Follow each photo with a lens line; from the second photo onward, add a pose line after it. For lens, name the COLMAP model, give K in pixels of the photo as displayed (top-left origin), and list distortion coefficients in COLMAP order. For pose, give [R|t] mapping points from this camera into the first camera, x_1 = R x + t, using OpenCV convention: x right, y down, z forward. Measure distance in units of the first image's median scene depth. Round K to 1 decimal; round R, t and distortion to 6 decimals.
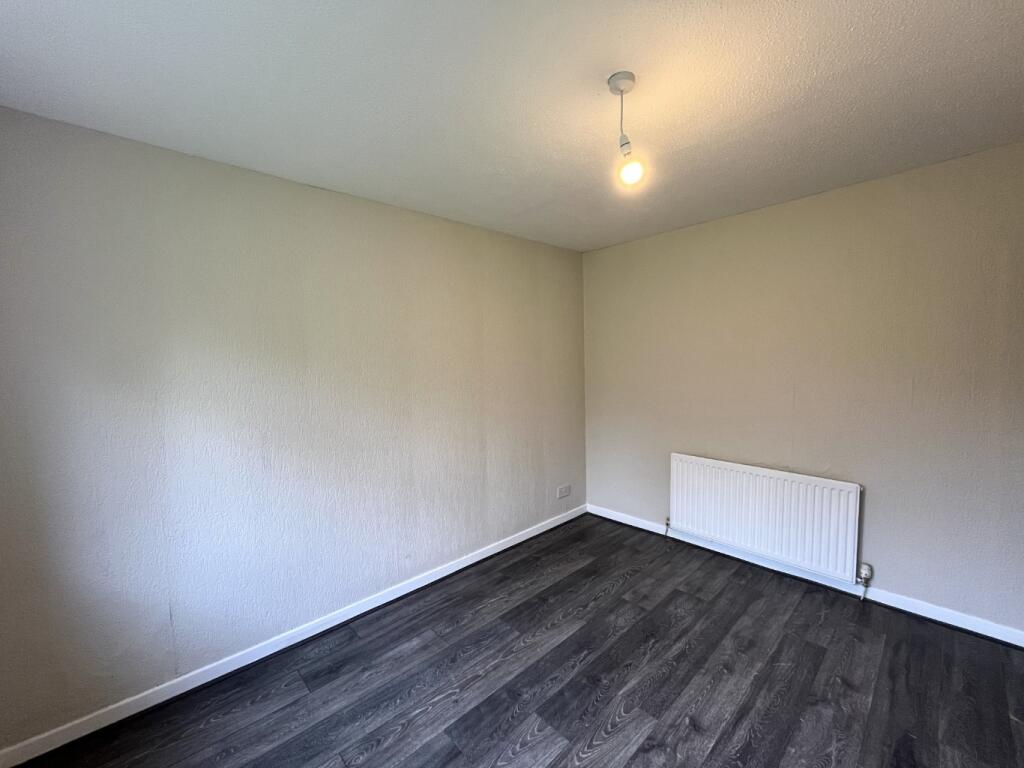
lens RADIAL K [[407.8, 0, 509.2], [0, 407.8, 382.2], [0, 0, 1]] dist [-0.011345, -0.000447]
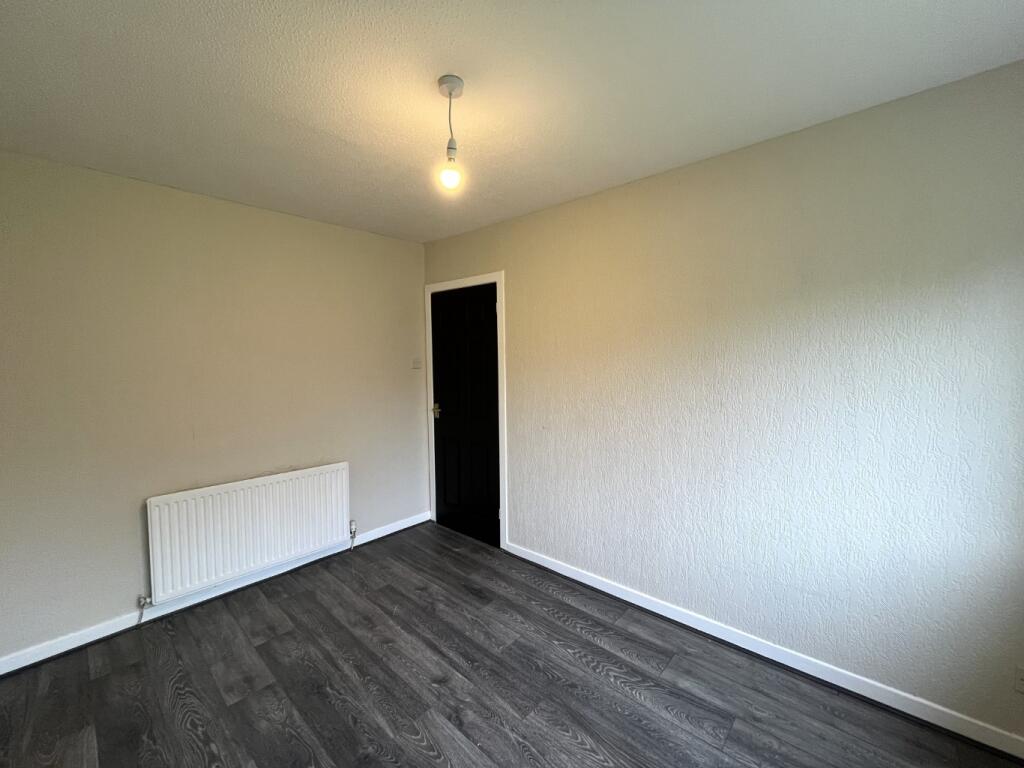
lens RADIAL K [[407.8, 0, 509.5], [0, 407.8, 382.7], [0, 0, 1]] dist [-0.011345, -0.000447]
pose [[-0.086053, -0.038111, 0.995561, -0.523339], [0.068869, 0.996650, 0.044105, -0.020400], [-0.993907, 0.072358, -0.083140, 0.664278]]
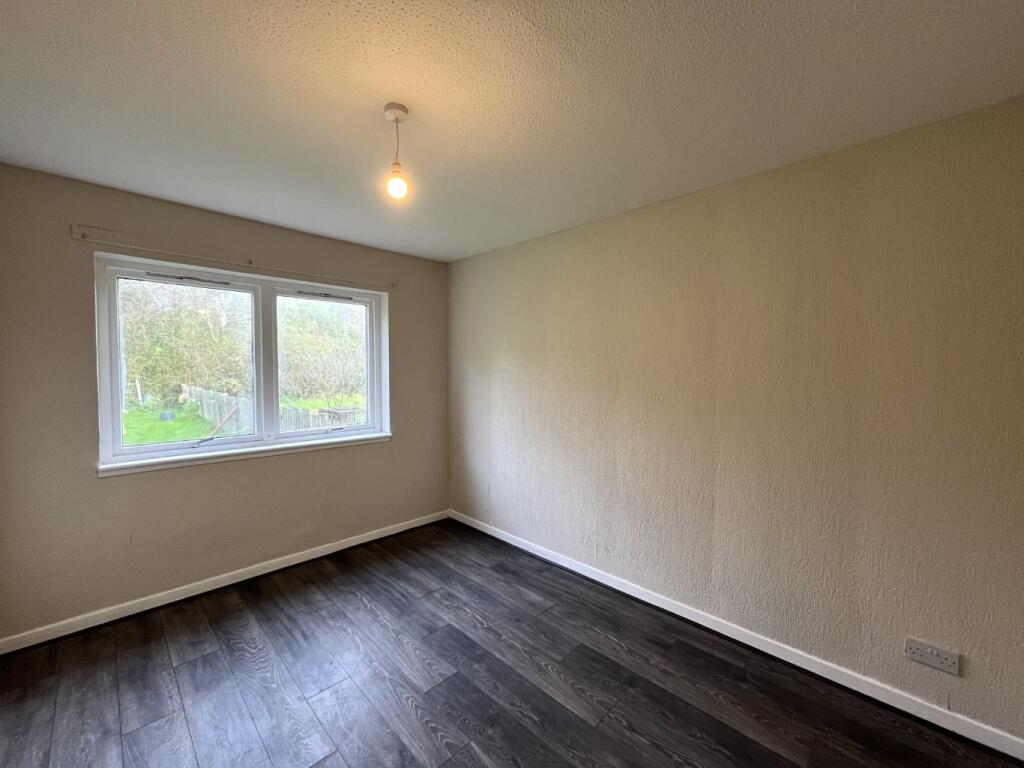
lens RADIAL K [[407.8, 0, 510.6], [0, 407.8, 382.2], [0, 0, 1]] dist [-0.011345, -0.000447]
pose [[0.048822, 0.066553, -0.996588, 0.963497], [-0.061258, 0.996099, 0.063519, -0.067085], [0.996927, 0.057948, 0.052708, 0.865066]]
